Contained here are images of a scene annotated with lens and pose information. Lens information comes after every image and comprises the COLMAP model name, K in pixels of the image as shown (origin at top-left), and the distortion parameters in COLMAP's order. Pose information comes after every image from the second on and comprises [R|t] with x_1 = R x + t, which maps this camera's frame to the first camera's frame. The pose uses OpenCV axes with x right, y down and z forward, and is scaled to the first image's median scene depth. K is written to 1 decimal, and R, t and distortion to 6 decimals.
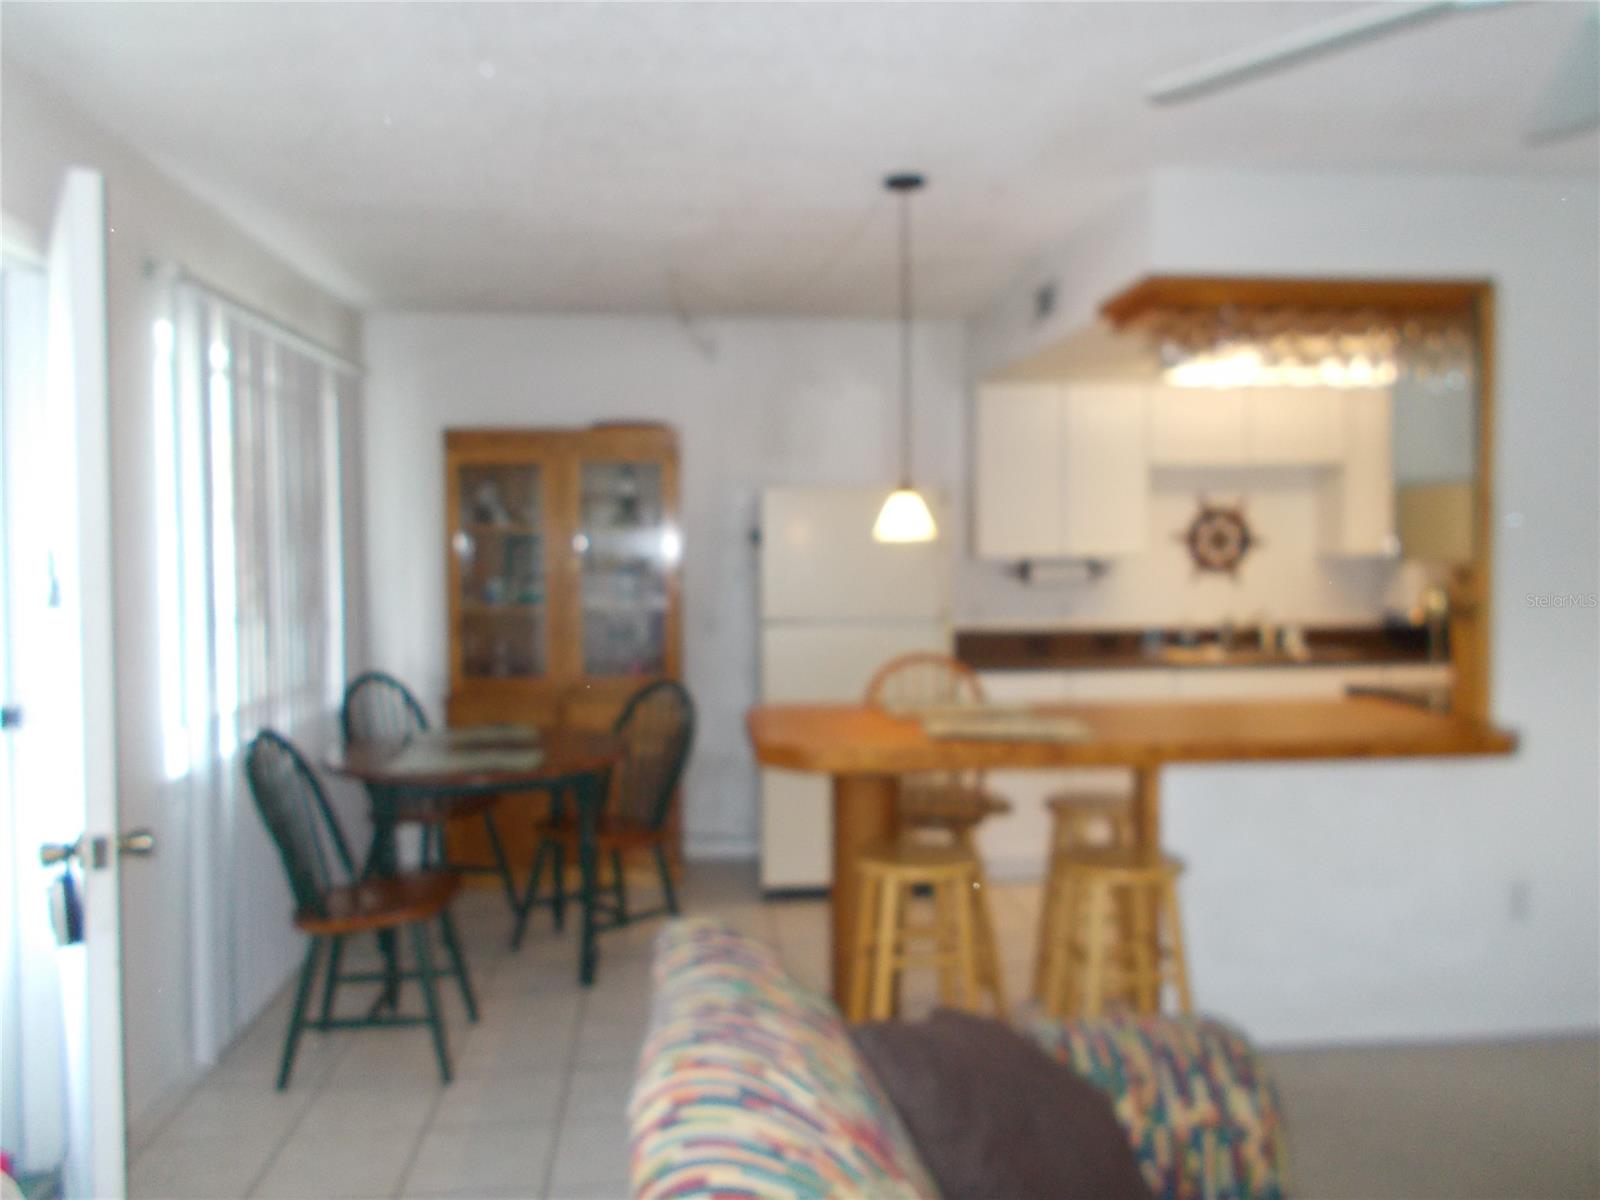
lens RADIAL K [[1253.9, 0, 796.2], [0, 1253.9, 587.1], [0, 0, 1]] dist [0.018391, -0.005341]
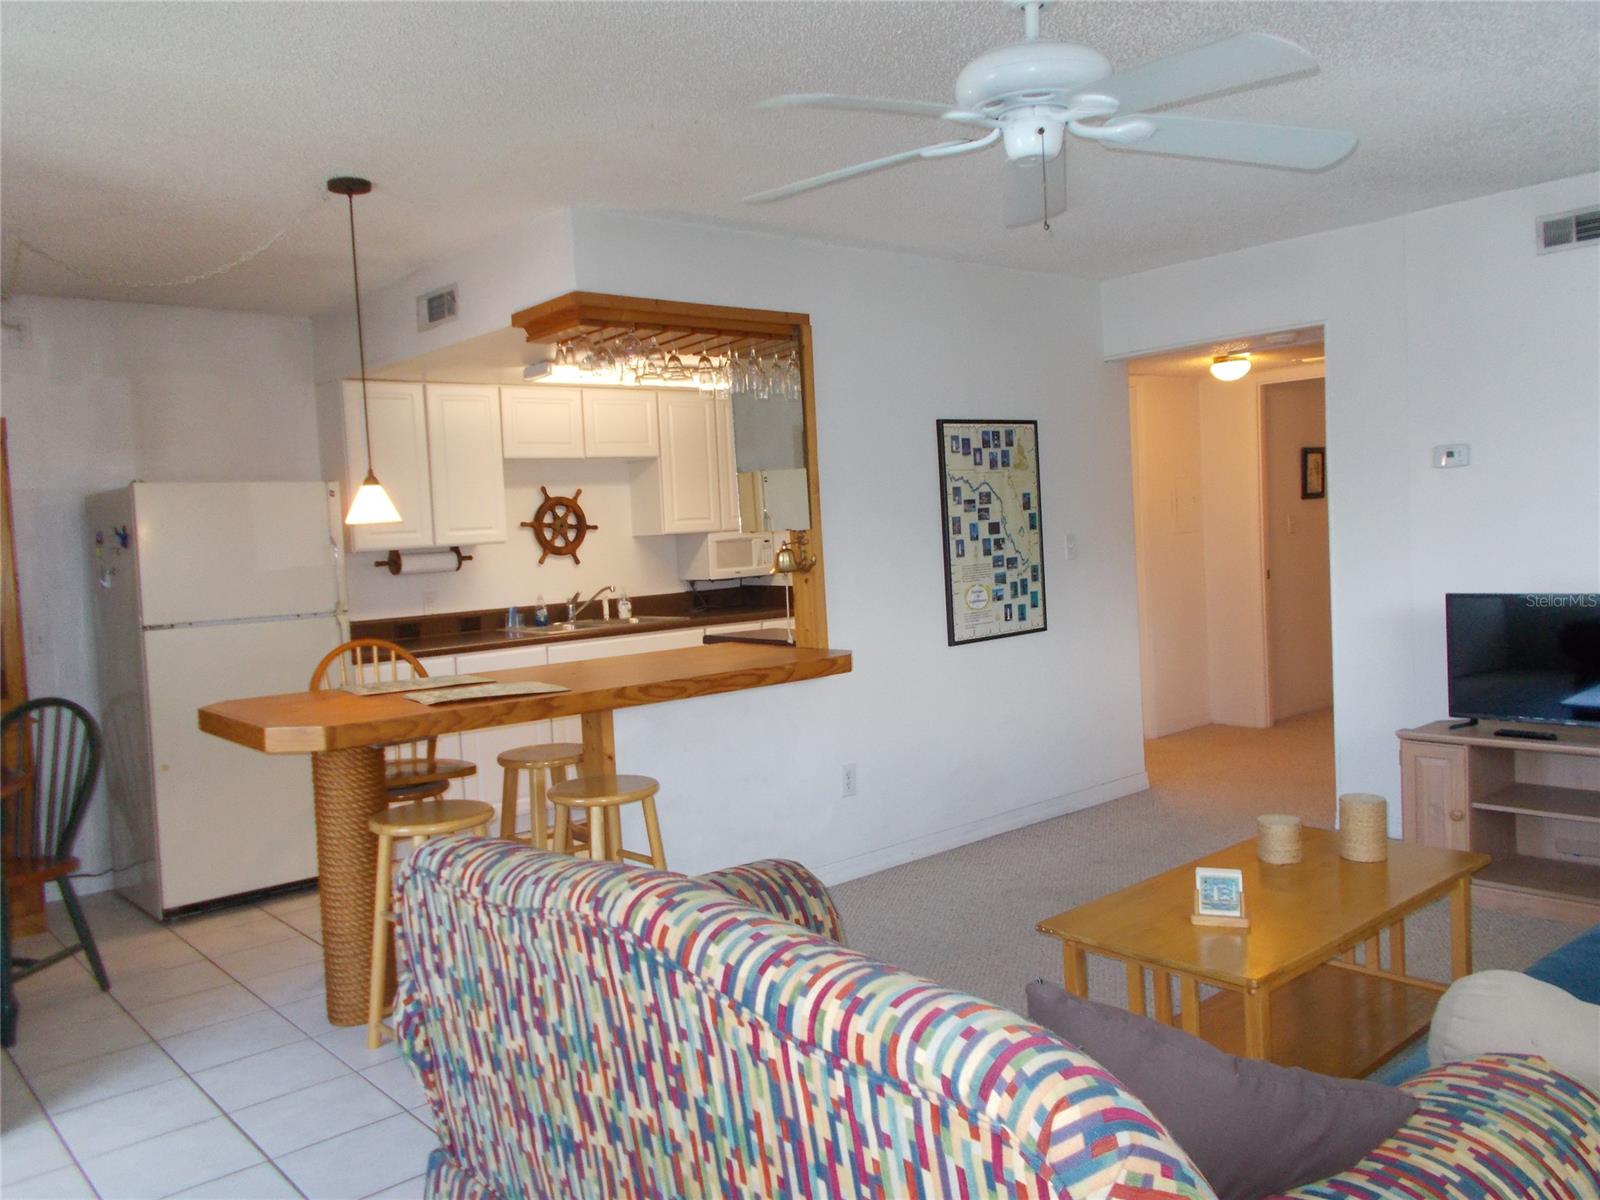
lens RADIAL K [[1253.9, 0, 798.6], [0, 1253.9, 603.9], [0, 0, 1]] dist [0.018391, -0.005341]
pose [[0.823801, -0.072847, 0.562179, -0.160207], [0.064640, 0.997312, 0.034510, 0.008977], [-0.563181, 0.007910, 0.826296, -0.056258]]
